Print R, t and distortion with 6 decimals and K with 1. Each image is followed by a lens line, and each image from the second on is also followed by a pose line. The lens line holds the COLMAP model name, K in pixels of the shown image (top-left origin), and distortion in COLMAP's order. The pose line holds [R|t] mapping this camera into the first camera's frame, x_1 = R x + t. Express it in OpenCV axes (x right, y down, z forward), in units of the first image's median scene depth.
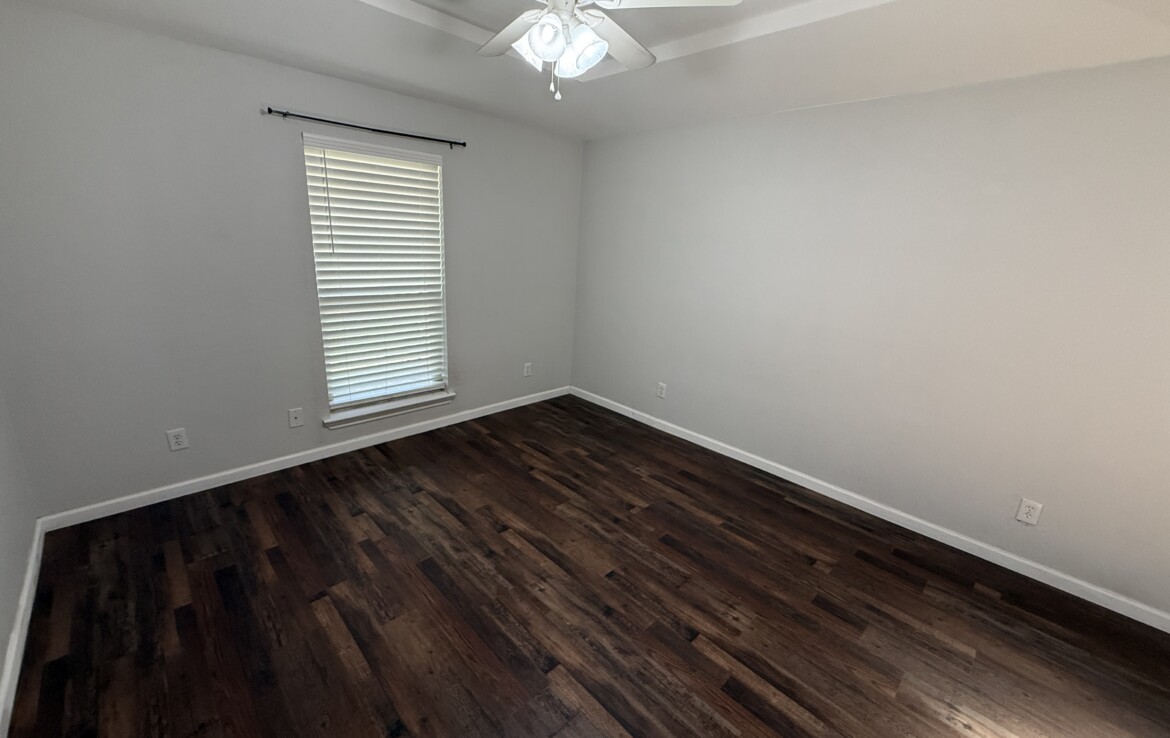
lens RADIAL K [[466.1, 0, 580.3], [0, 466.1, 373.1], [0, 0, 1]] dist [0.001425, 0.000150]
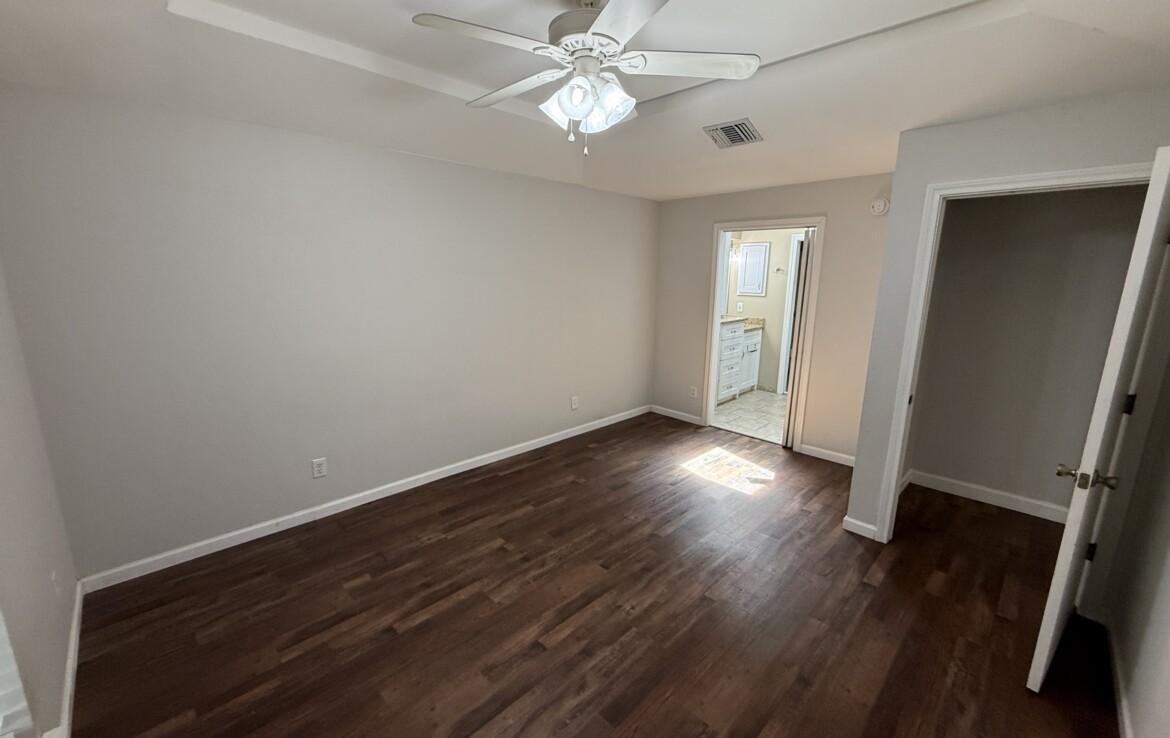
lens RADIAL K [[465.7, 0, 580.7], [0, 465.7, 367.8], [0, 0, 1]] dist [0.001253, 0.000079]
pose [[-0.002454, -0.257733, 0.966213, -0.791371], [0.274907, 0.928814, 0.248455, -0.283384], [-0.961468, 0.266229, 0.068573, 0.721142]]
